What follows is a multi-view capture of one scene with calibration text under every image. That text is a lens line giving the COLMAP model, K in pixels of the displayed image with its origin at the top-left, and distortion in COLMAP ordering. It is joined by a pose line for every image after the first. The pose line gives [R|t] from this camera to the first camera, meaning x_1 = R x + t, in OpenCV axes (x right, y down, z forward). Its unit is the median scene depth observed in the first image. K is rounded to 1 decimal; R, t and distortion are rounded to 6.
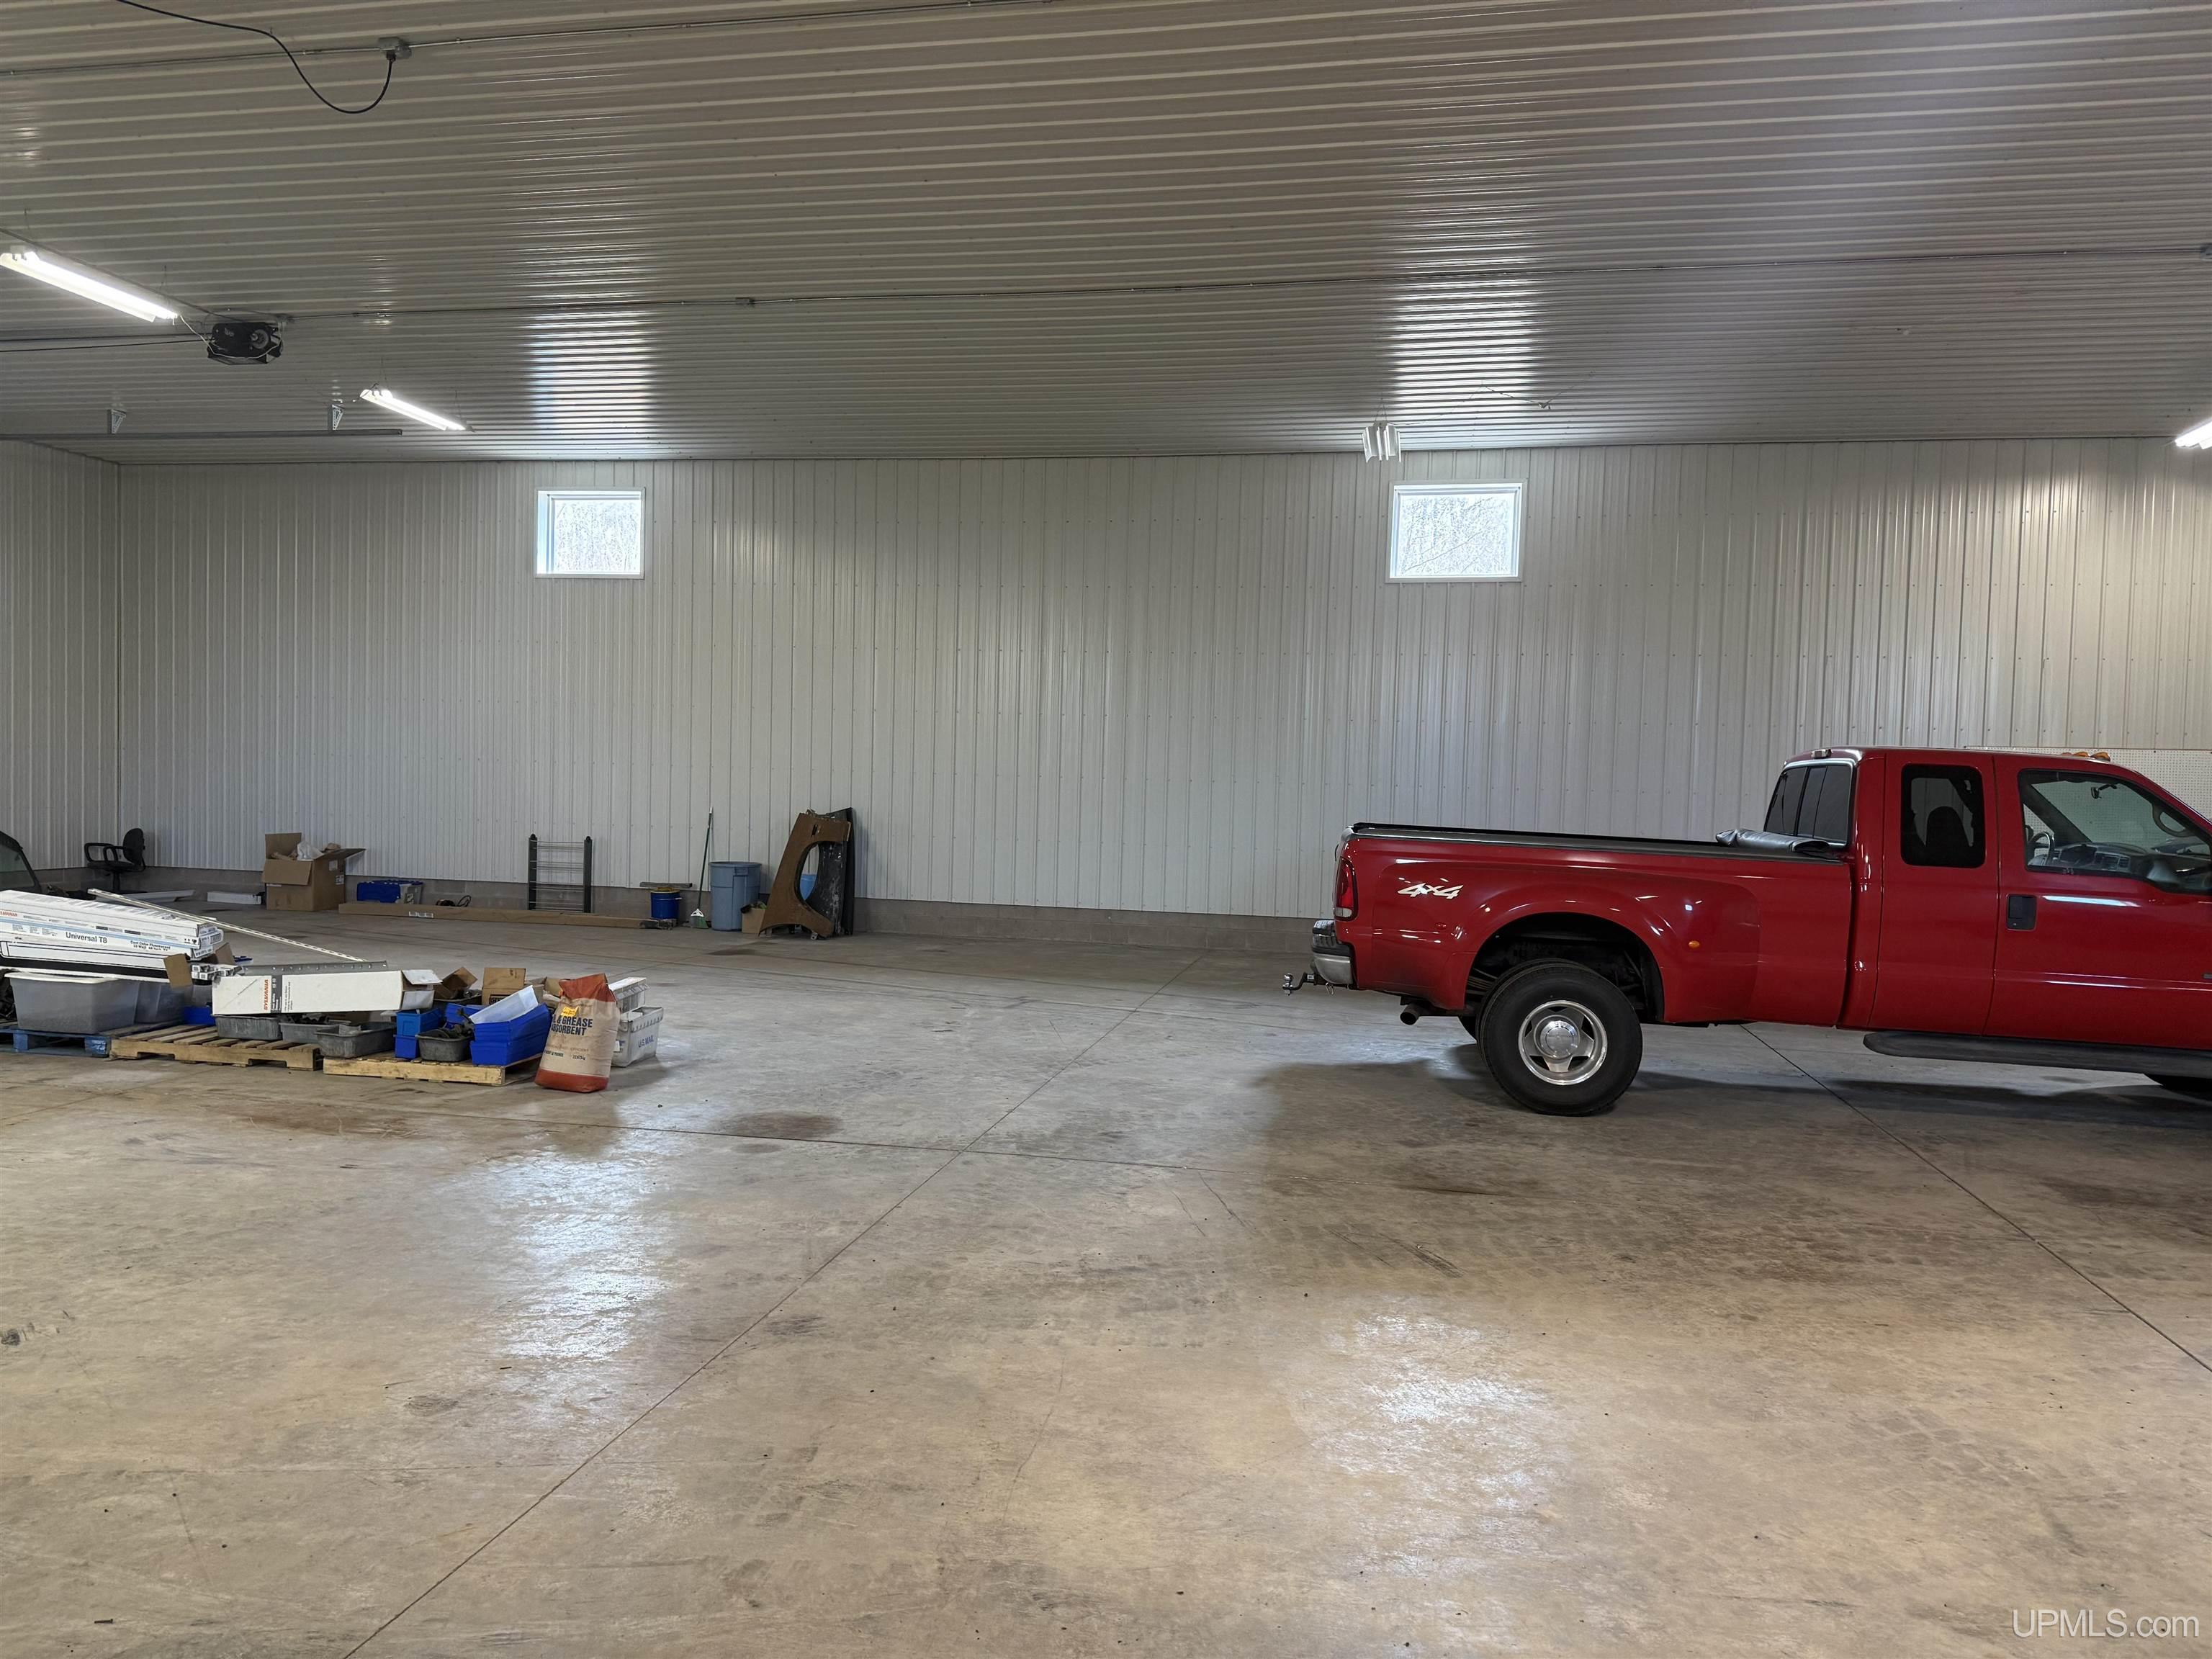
lens RADIAL K [[1570.5, 0, 1113.2], [0, 1570.5, 833.1], [0, 0, 1]] dist [0.133885, -0.204802]
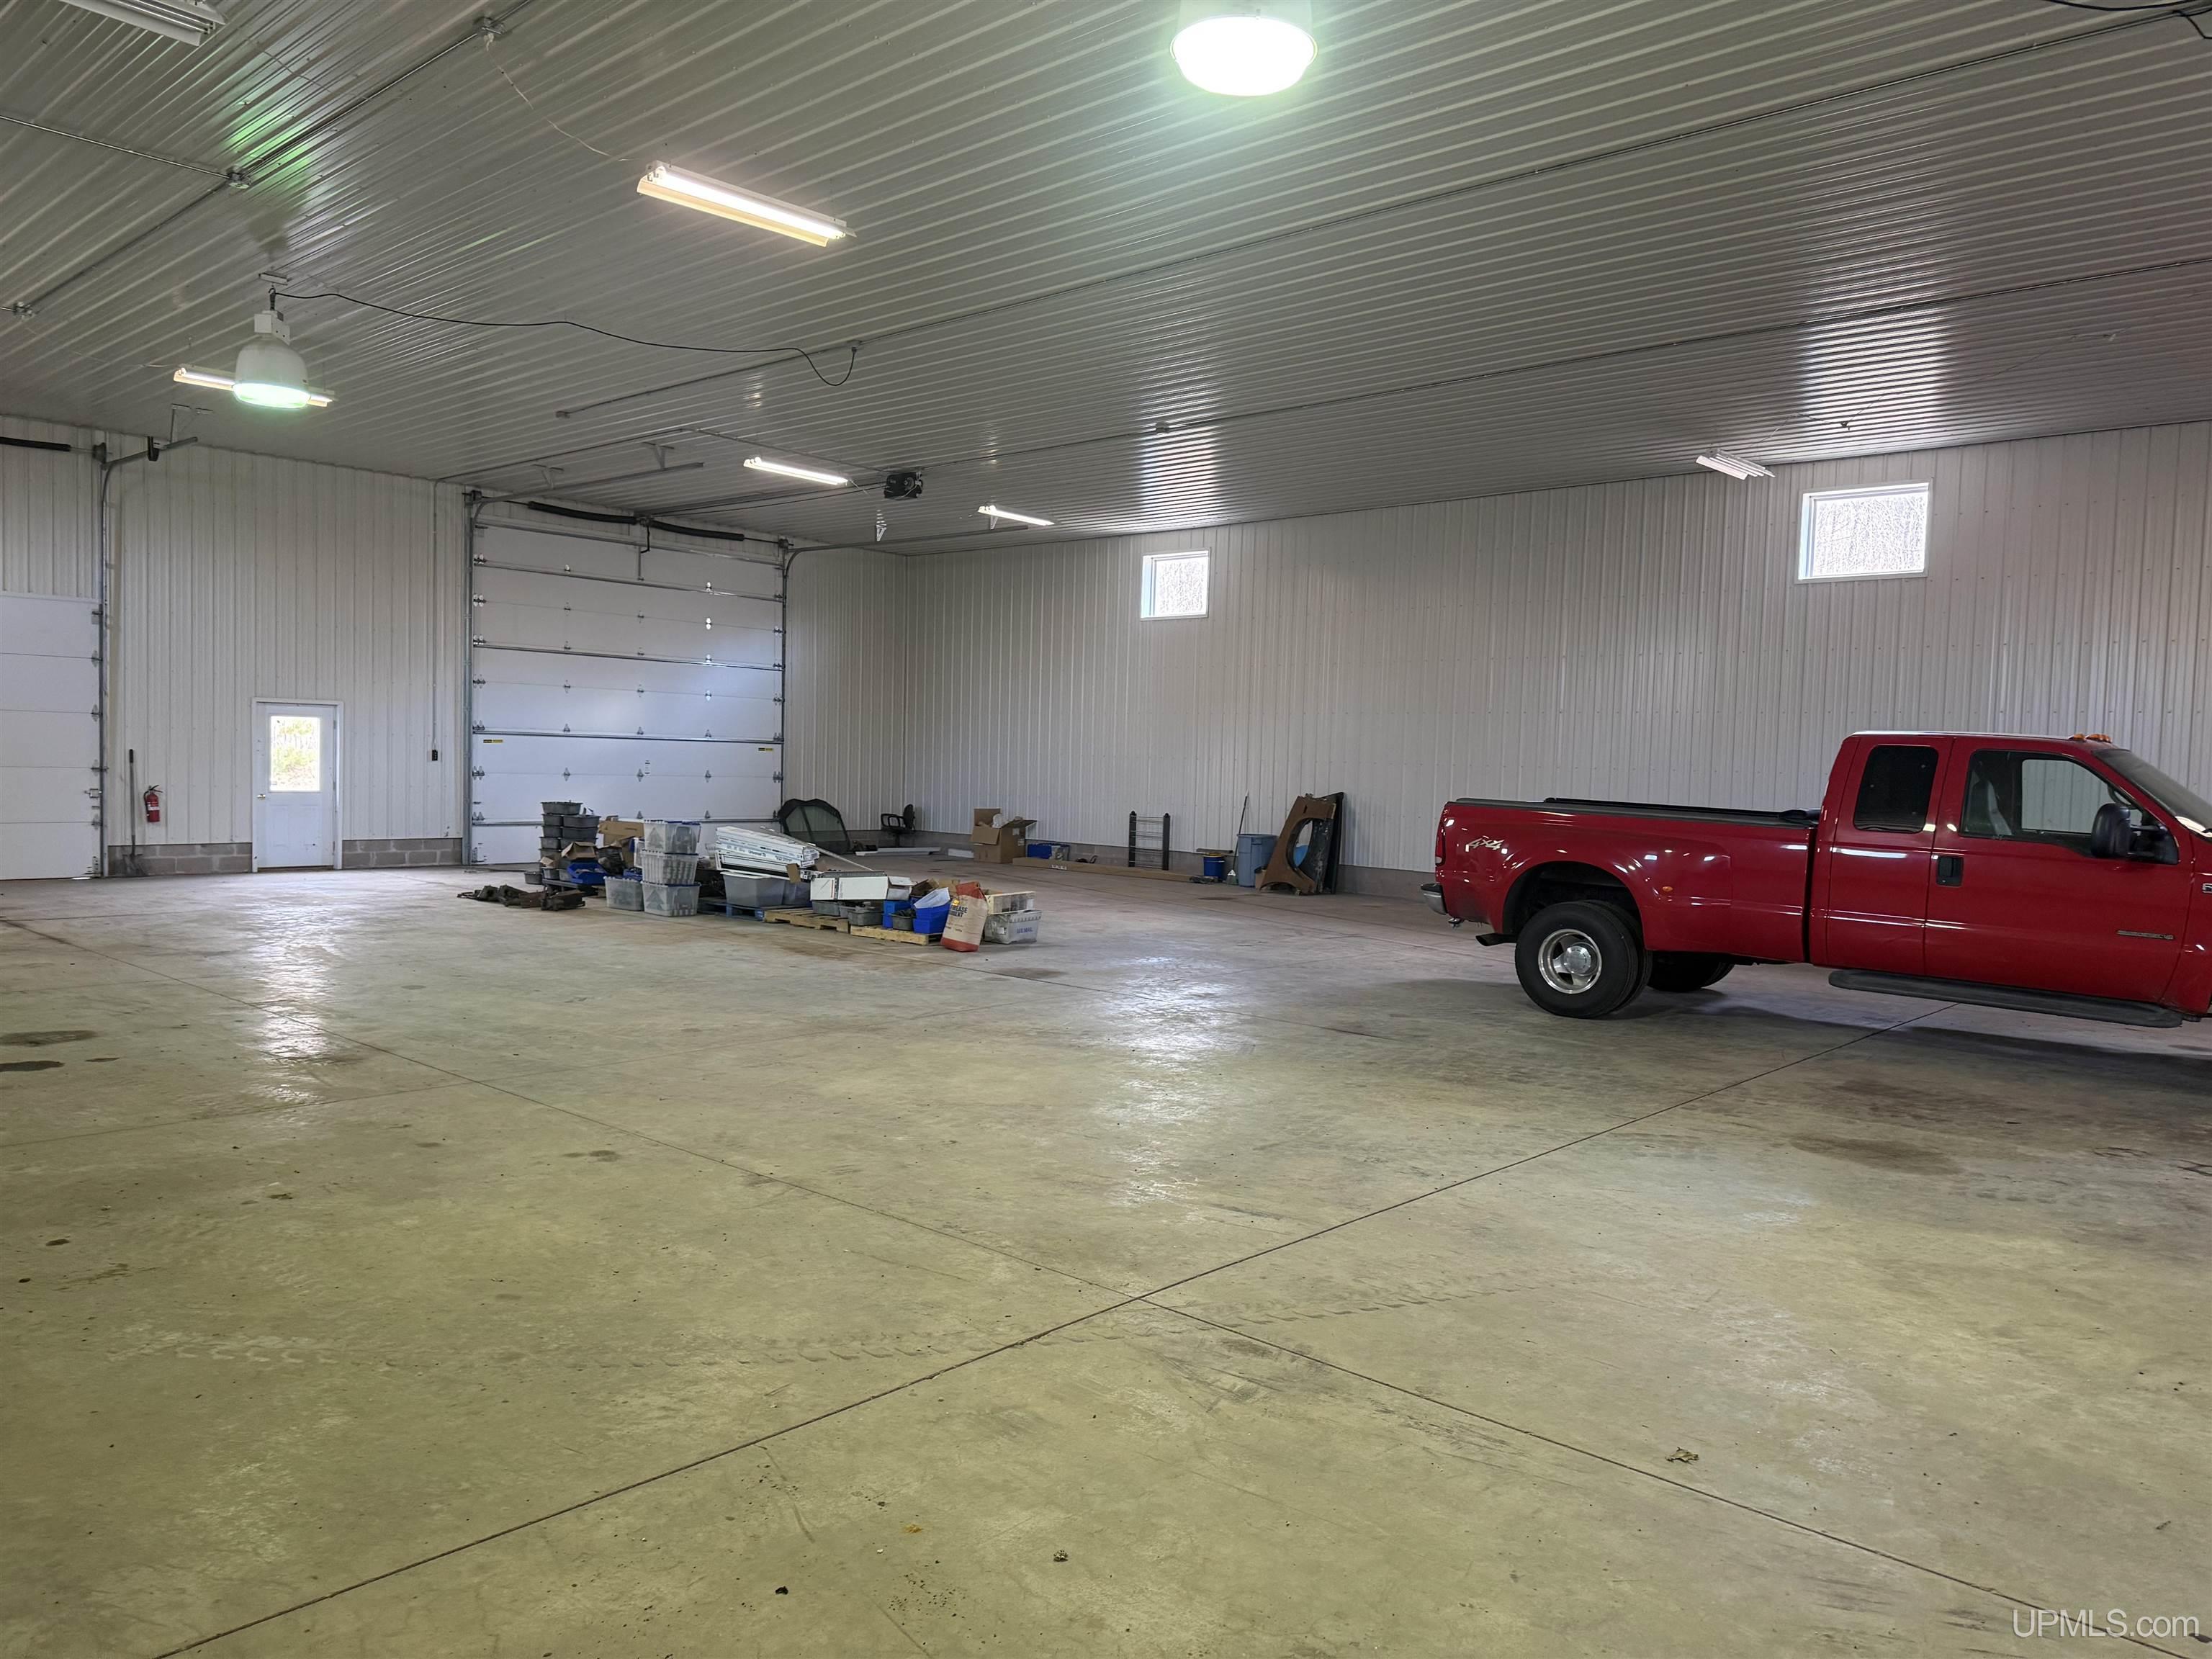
lens RADIAL K [[1570.5, 0, 1113.2], [0, 1570.5, 833.1], [0, 0, 1]] dist [0.133885, -0.204802]
pose [[0.859545, 0.020304, -0.510657, 0.335736], [-0.021026, 0.999769, 0.004359, 0.015389], [0.510628, 0.006991, 0.859773, -0.170546]]
